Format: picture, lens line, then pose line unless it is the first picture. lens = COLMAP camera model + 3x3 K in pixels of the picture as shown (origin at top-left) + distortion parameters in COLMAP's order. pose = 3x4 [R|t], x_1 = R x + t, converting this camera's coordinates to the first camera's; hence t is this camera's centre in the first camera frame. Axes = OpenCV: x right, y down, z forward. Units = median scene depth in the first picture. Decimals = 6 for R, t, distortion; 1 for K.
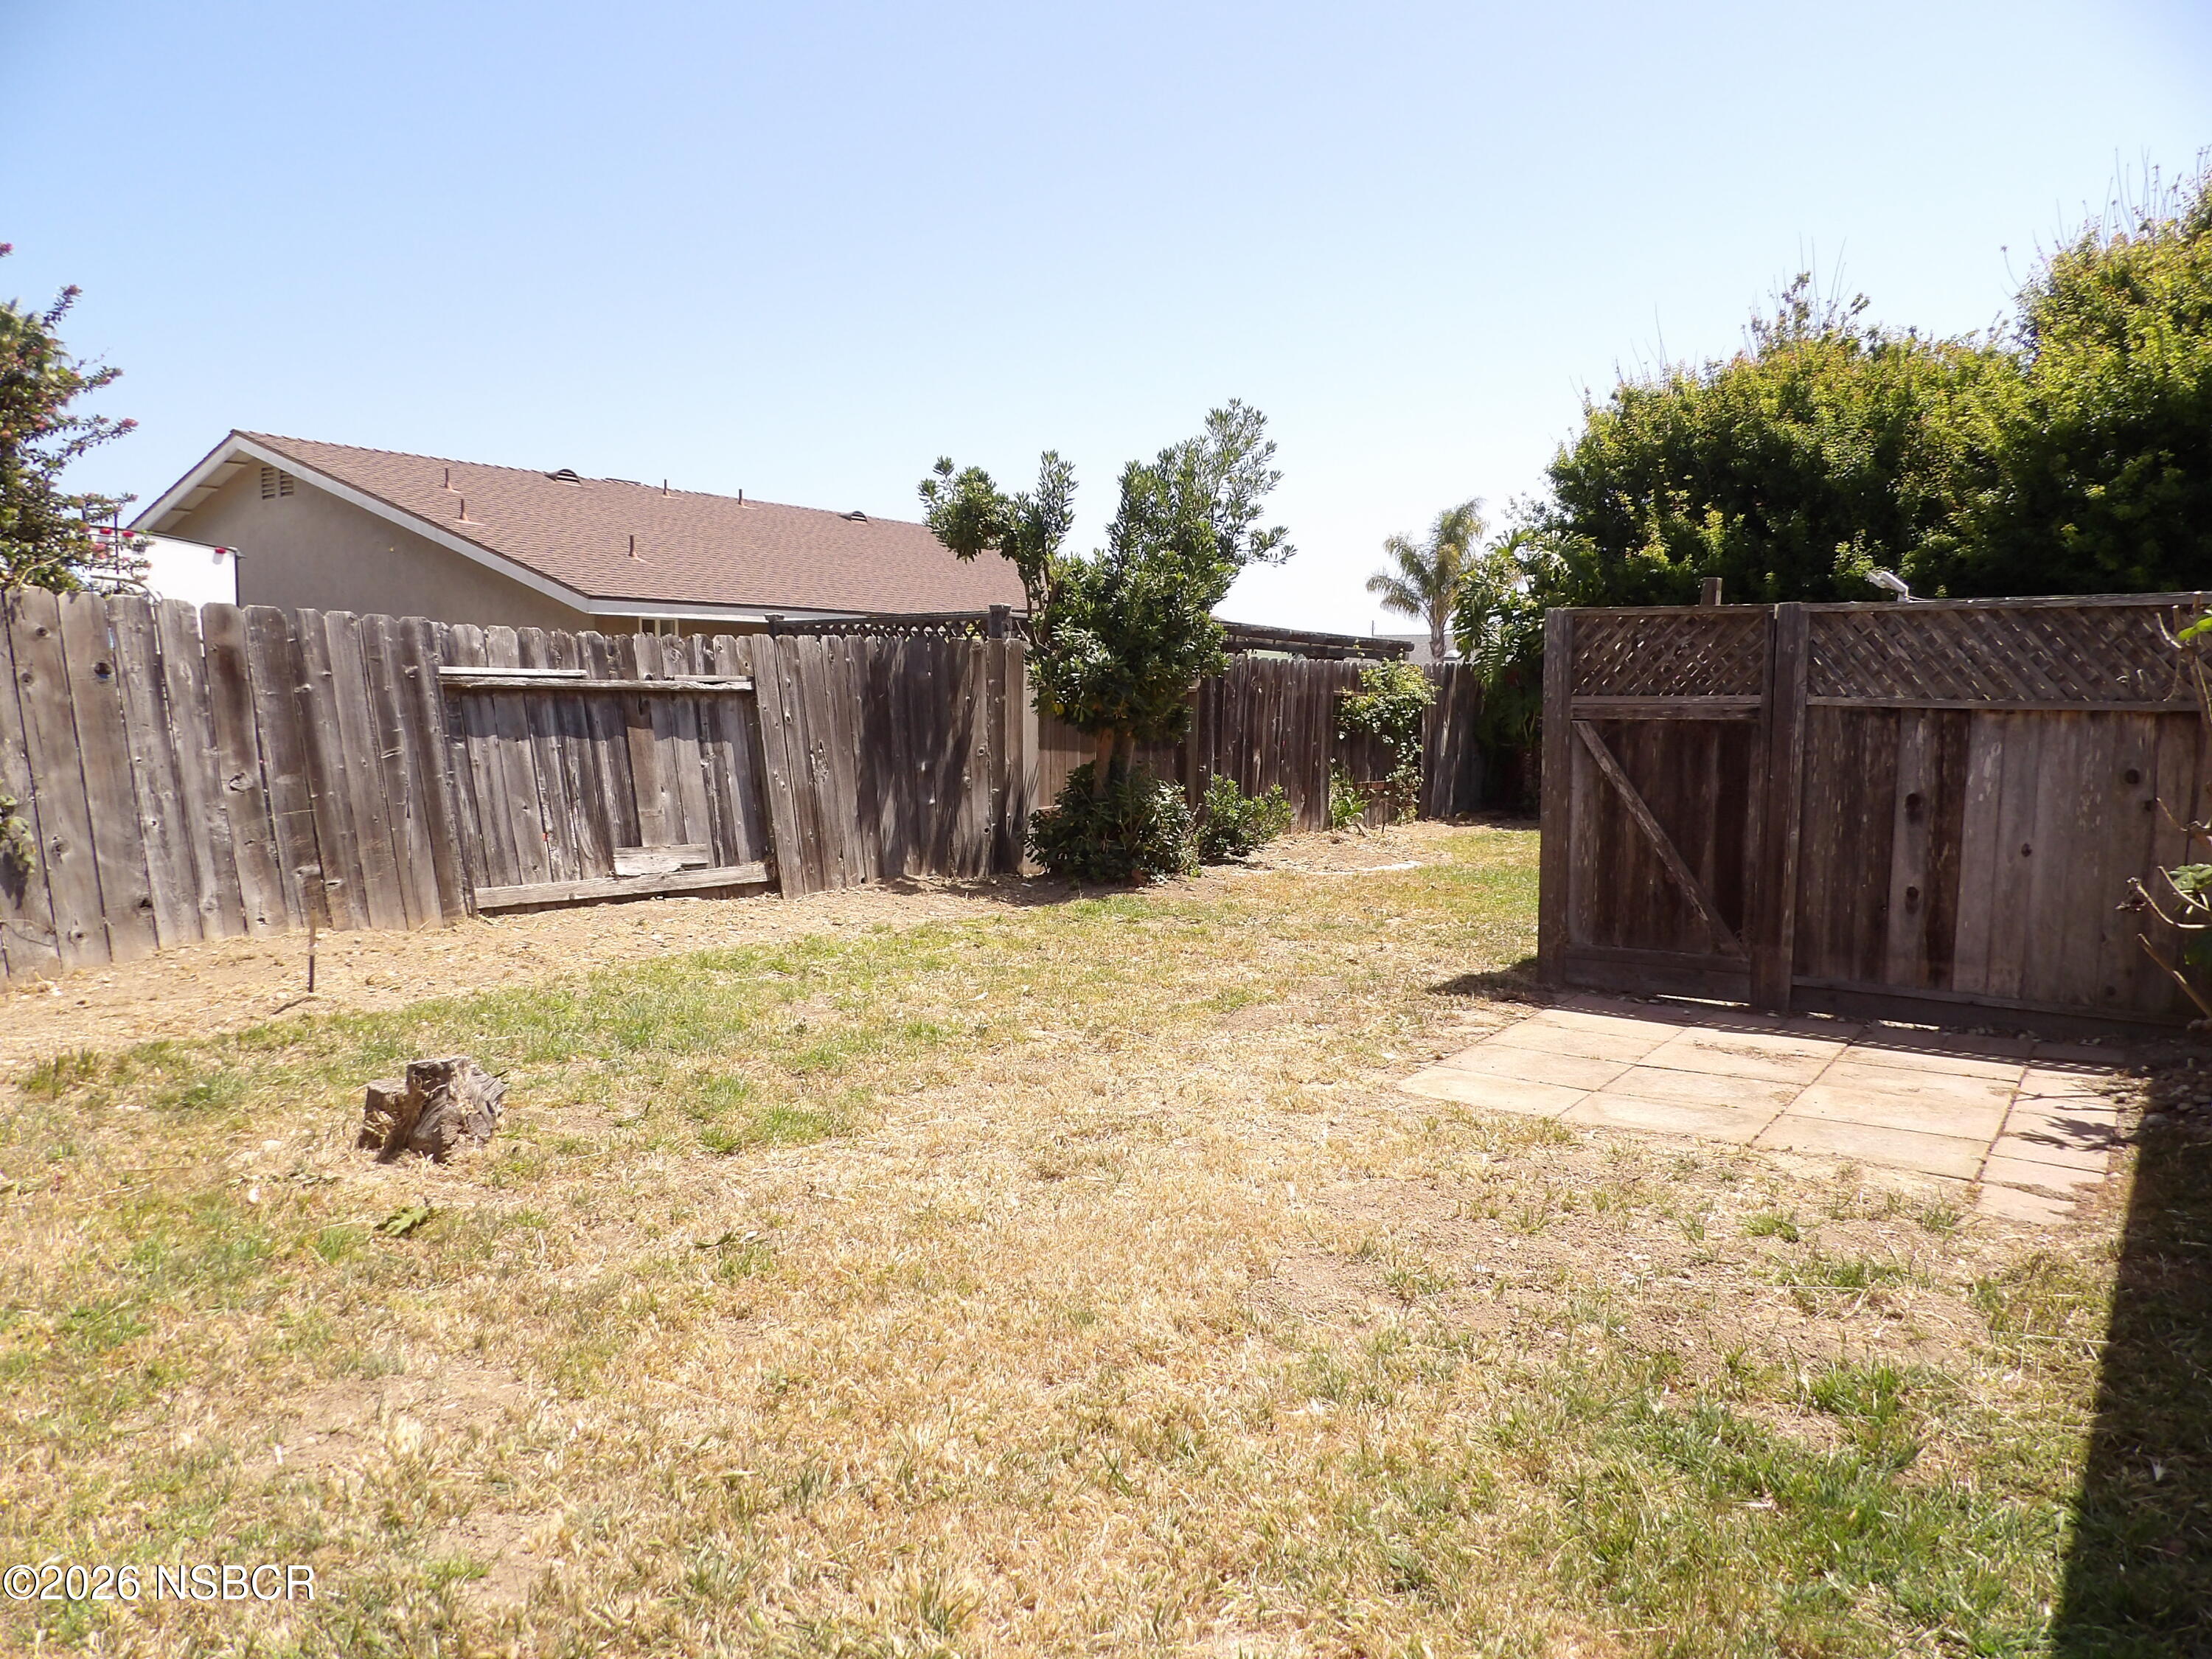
lens RADIAL K [[1601.9, 0, 1100.4], [0, 1601.9, 855.6], [0, 0, 1]] dist [-0.011252, 0.037681]
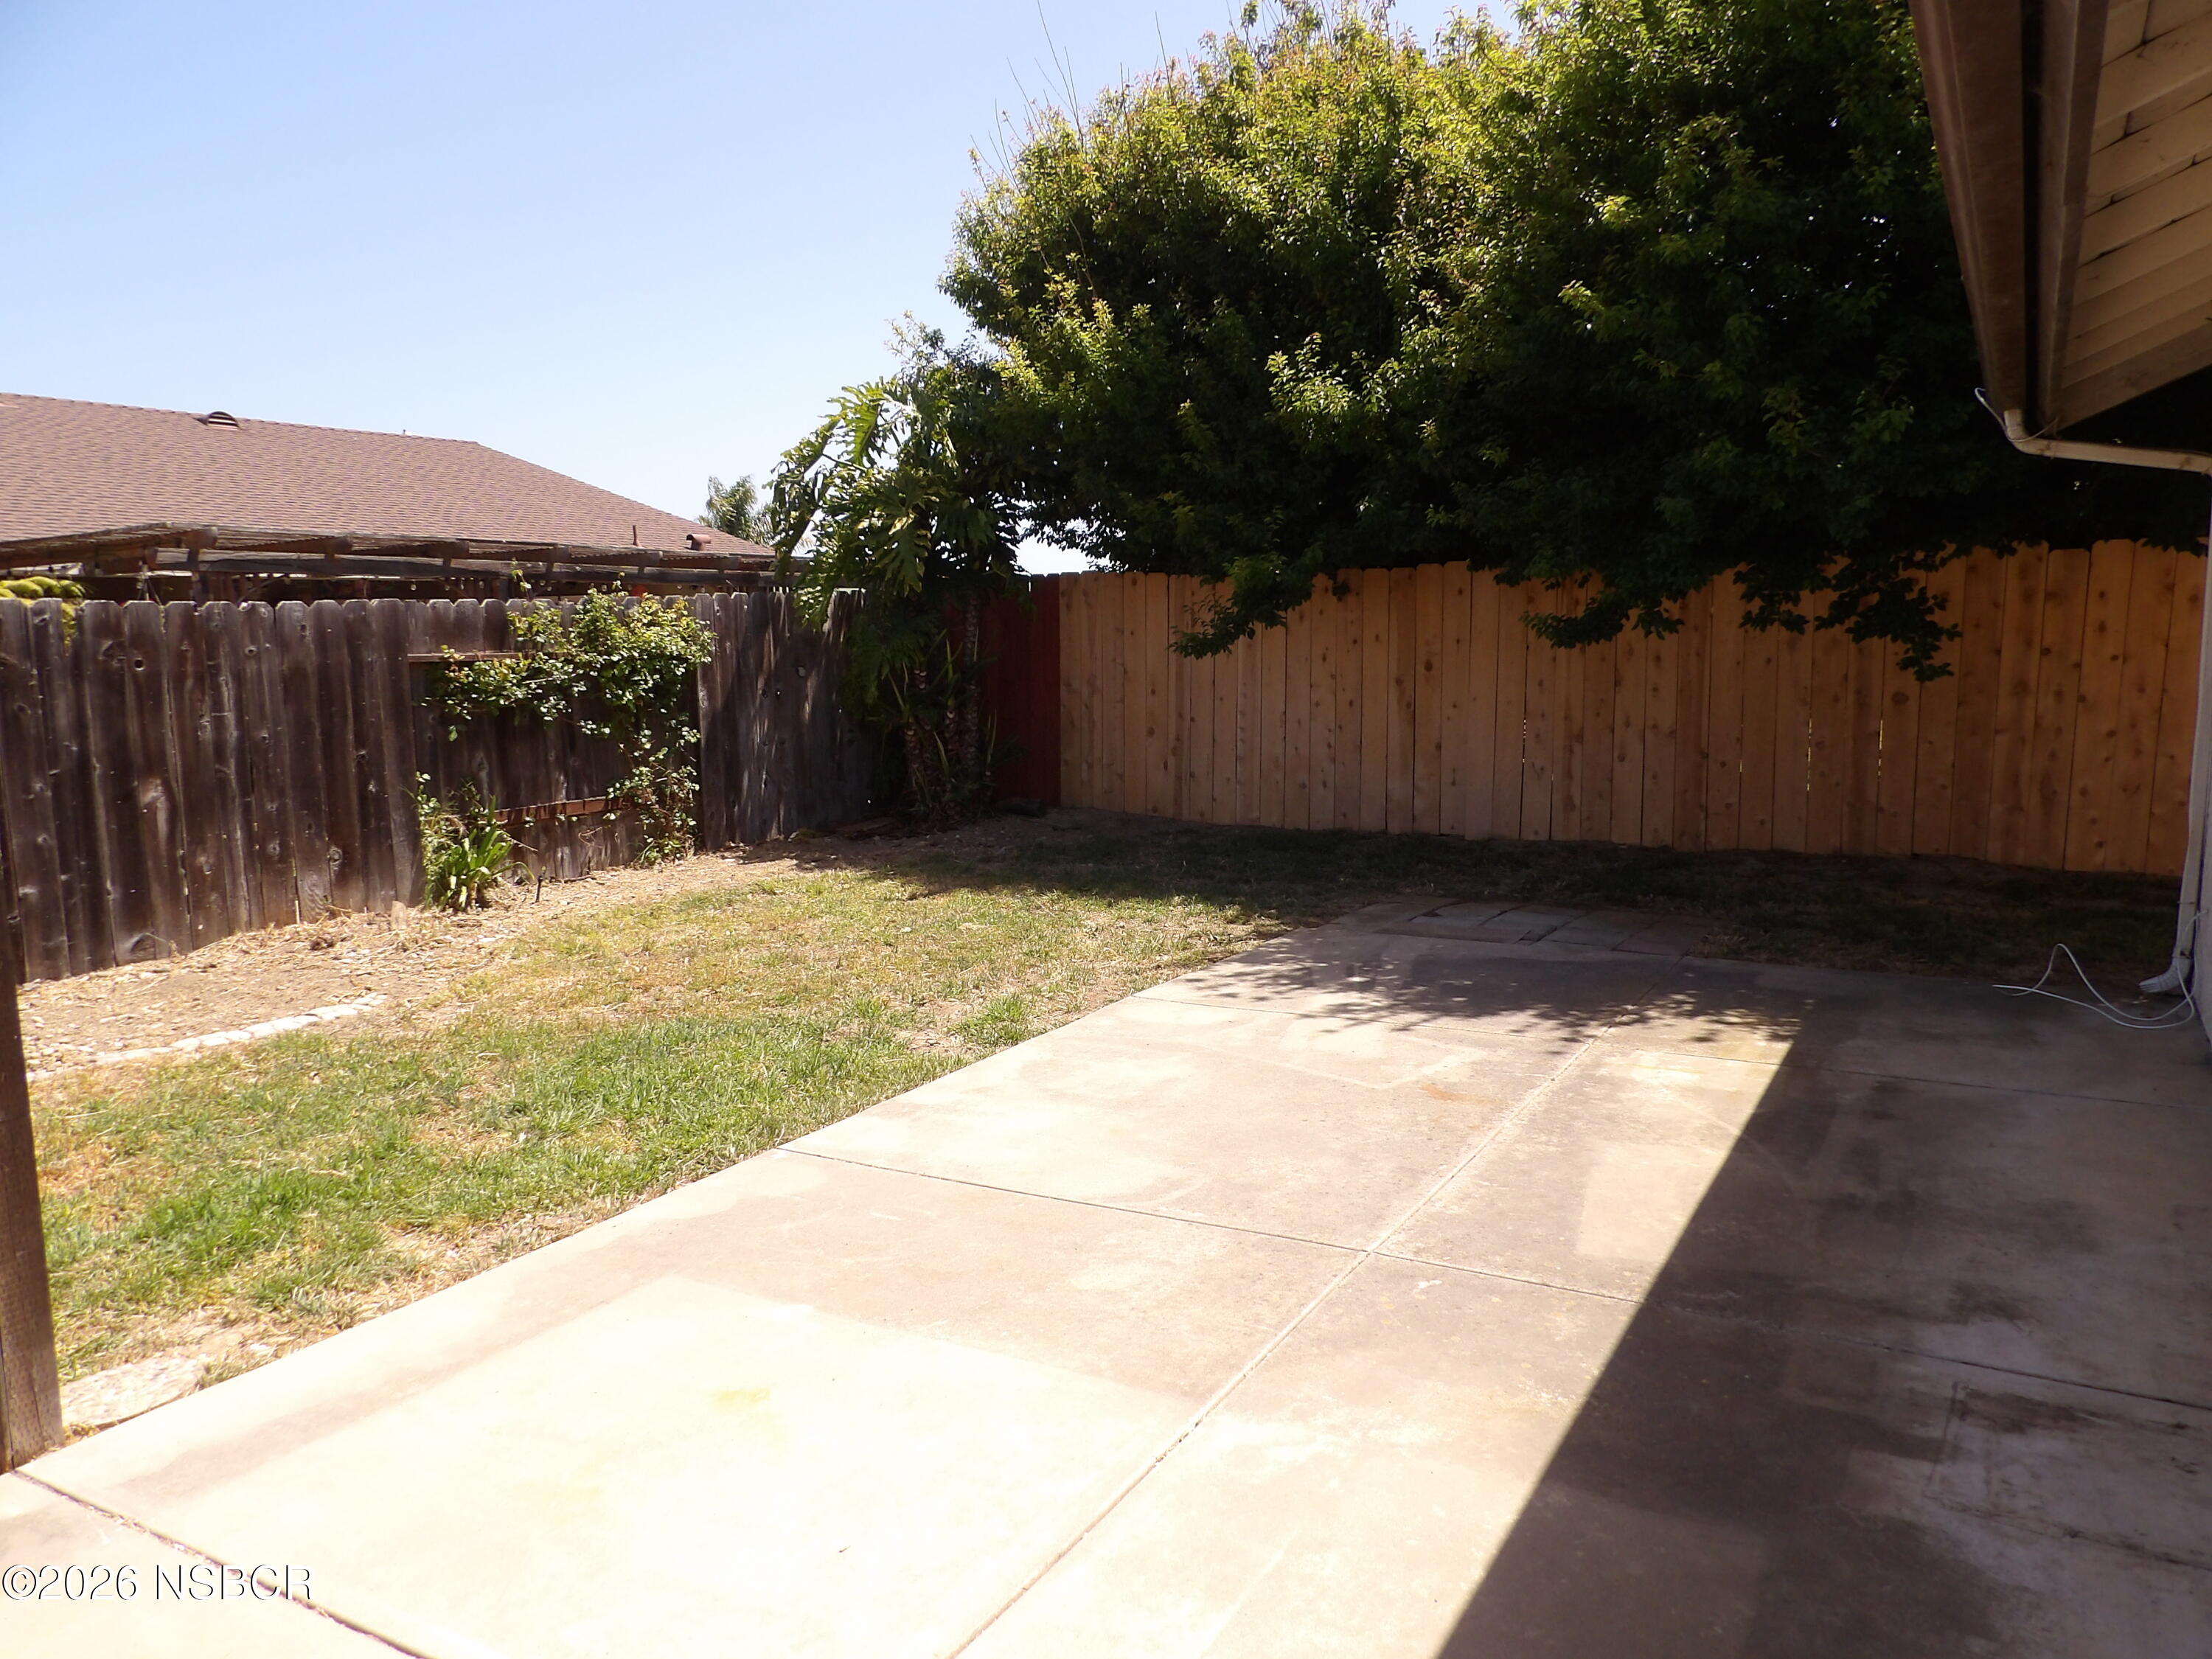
lens RADIAL K [[1609.8, 0, 1115.2], [0, 1609.8, 851.4], [0, 0, 1]] dist [-0.000374, 0.017006]
pose [[0.995830, -0.060145, 0.068594, 0.335169], [0.057658, 0.997625, 0.037678, -0.038942], [-0.070698, -0.033566, 0.996933, 0.394830]]
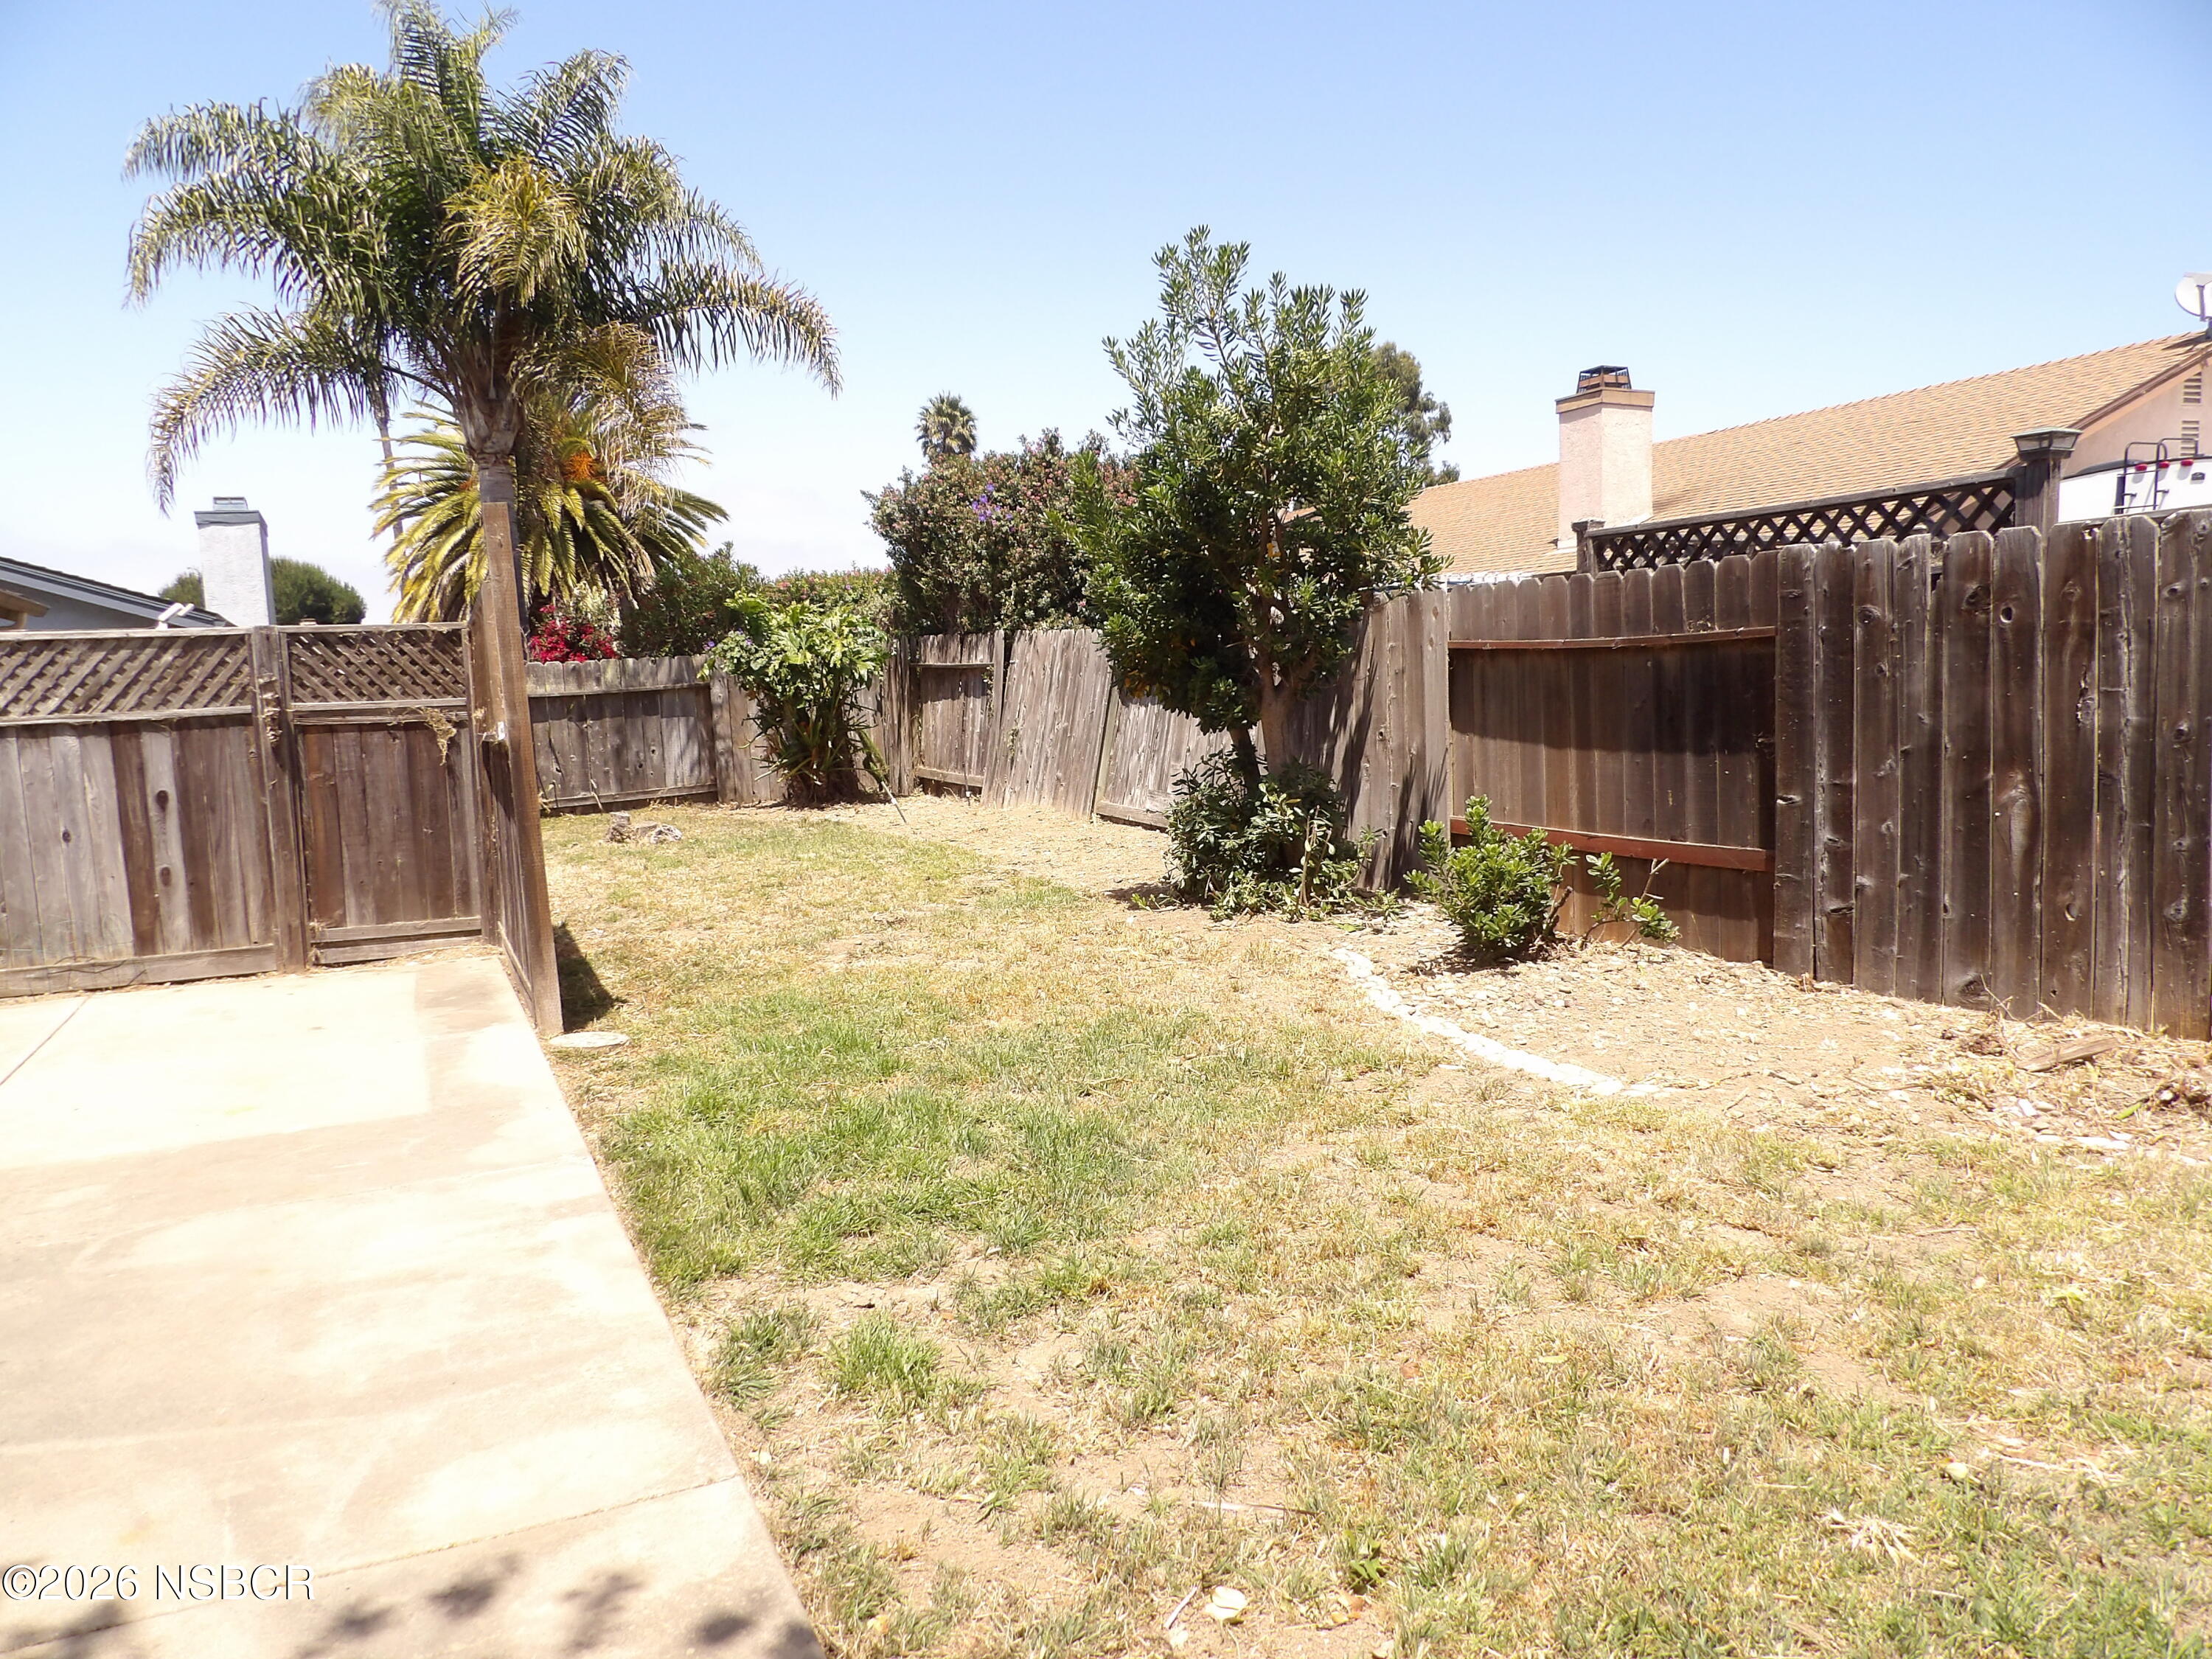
lens RADIAL K [[1609.8, 0, 1115.2], [0, 1609.8, 851.4], [0, 0, 1]] dist [-0.000374, 0.017006]
pose [[-0.523463, 0.098184, -0.846373, 0.484362], [-0.058292, 0.986884, 0.150537, -0.083261], [0.850052, 0.128137, -0.510874, 0.910625]]
